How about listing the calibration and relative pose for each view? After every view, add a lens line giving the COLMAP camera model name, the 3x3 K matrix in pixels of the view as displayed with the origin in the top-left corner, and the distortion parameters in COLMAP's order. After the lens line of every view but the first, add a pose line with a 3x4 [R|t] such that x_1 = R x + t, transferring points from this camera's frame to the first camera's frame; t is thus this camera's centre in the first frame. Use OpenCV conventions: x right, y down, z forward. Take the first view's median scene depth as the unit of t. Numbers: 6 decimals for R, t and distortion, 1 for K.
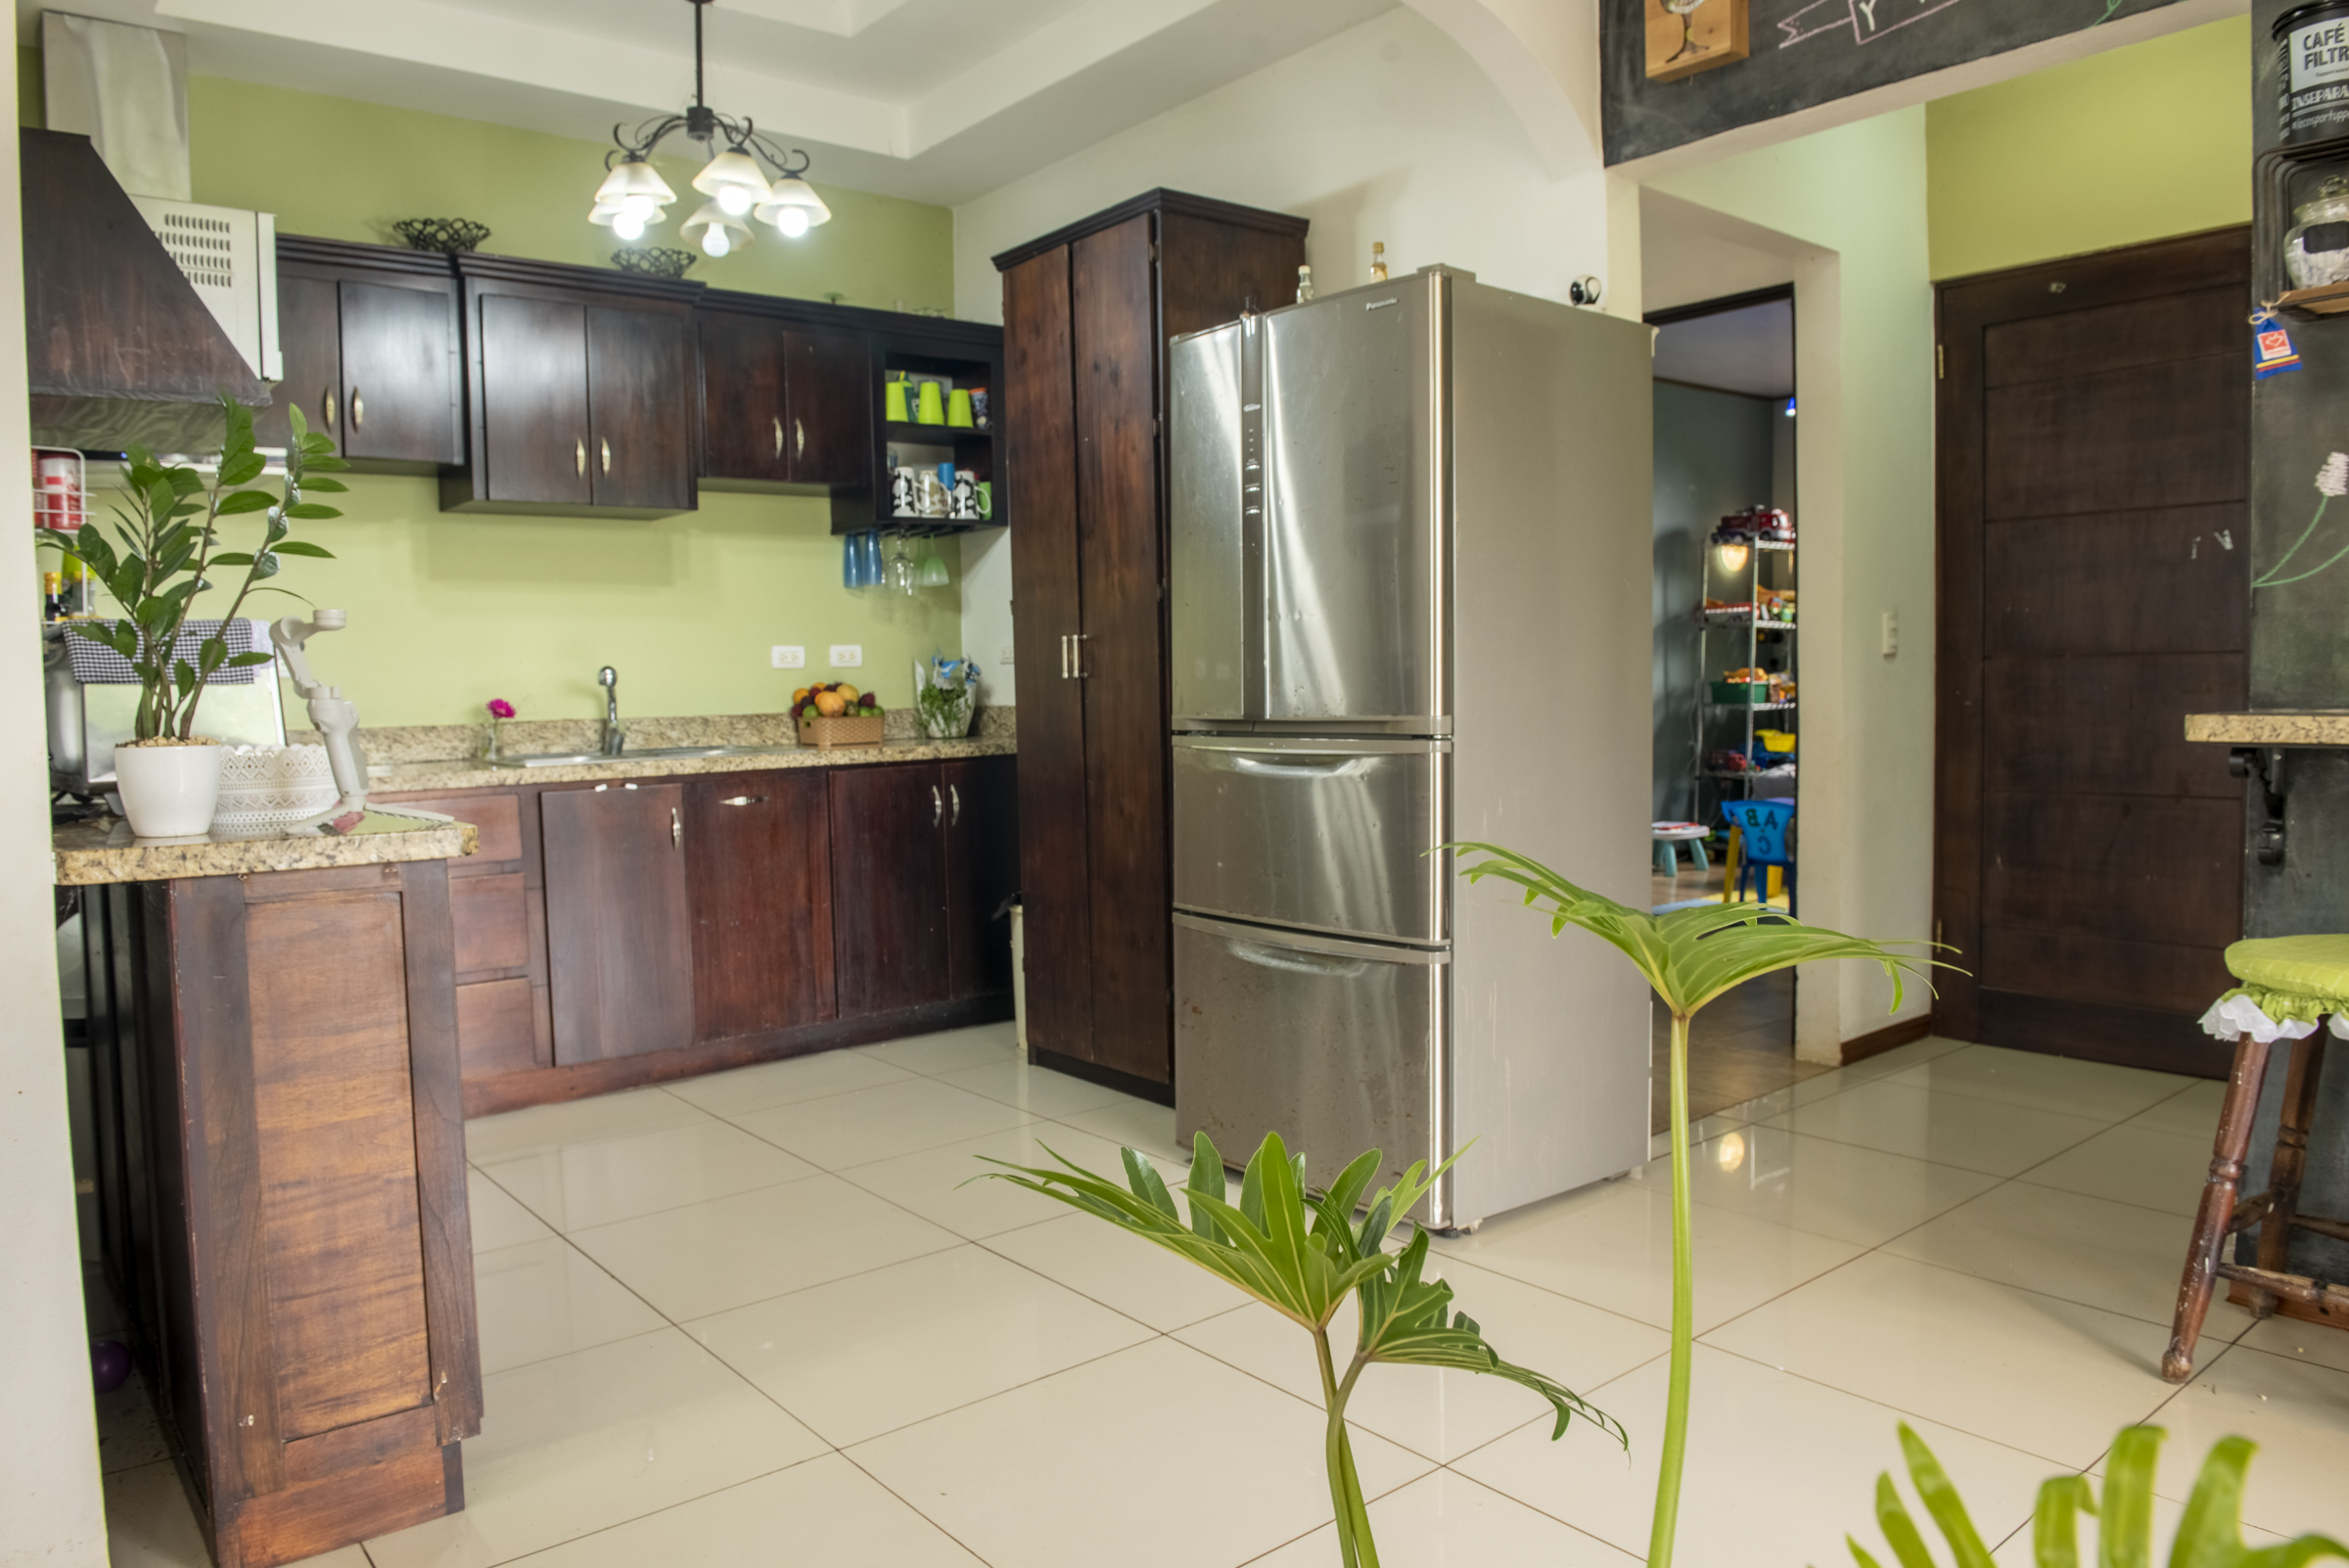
lens RADIAL K [[1612.5, 0, 1145.9], [0, 1612.5, 777.0], [0, 0, 1]] dist [-0.045732, -0.001471]
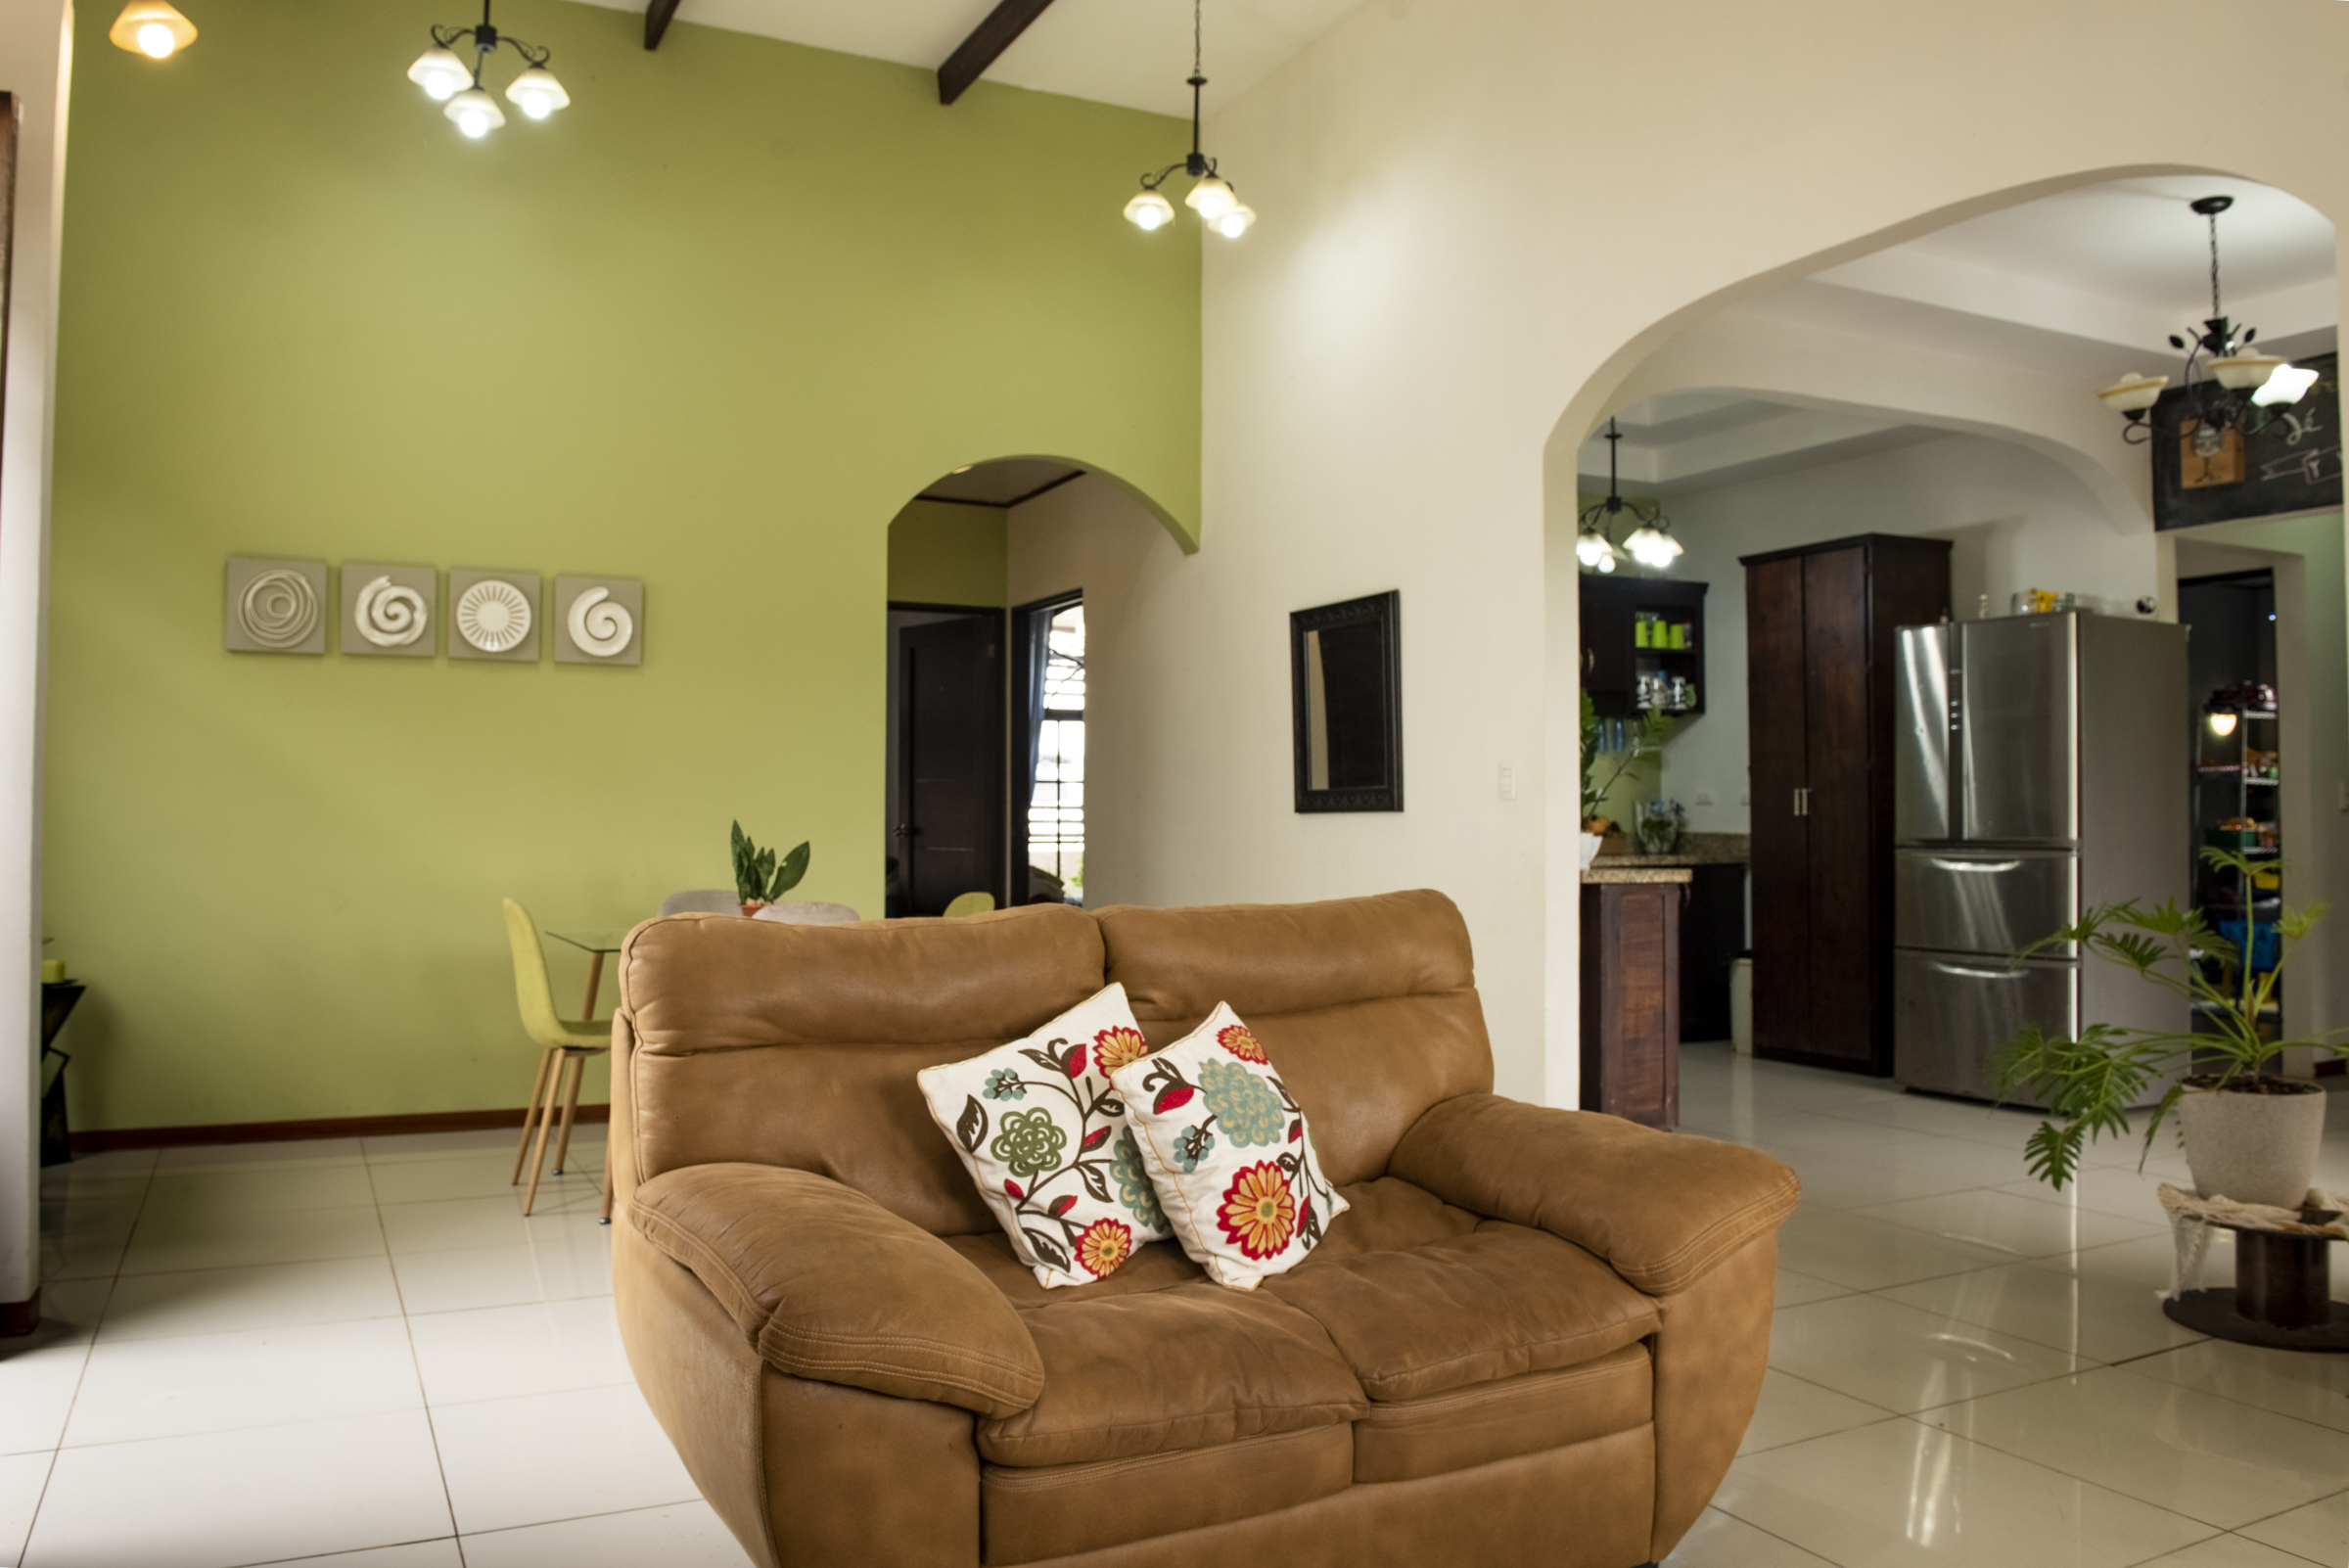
lens RADIAL K [[1717.3, 0, 1169.3], [0, 1717.3, 765.7], [0, 0, 1]] dist [0.003712, -0.056778]
pose [[0.980493, 0.016778, -0.195835, -0.271384], [-0.033872, 0.995867, -0.084270, 0.047405], [0.193612, 0.089259, 0.977009, -0.687699]]
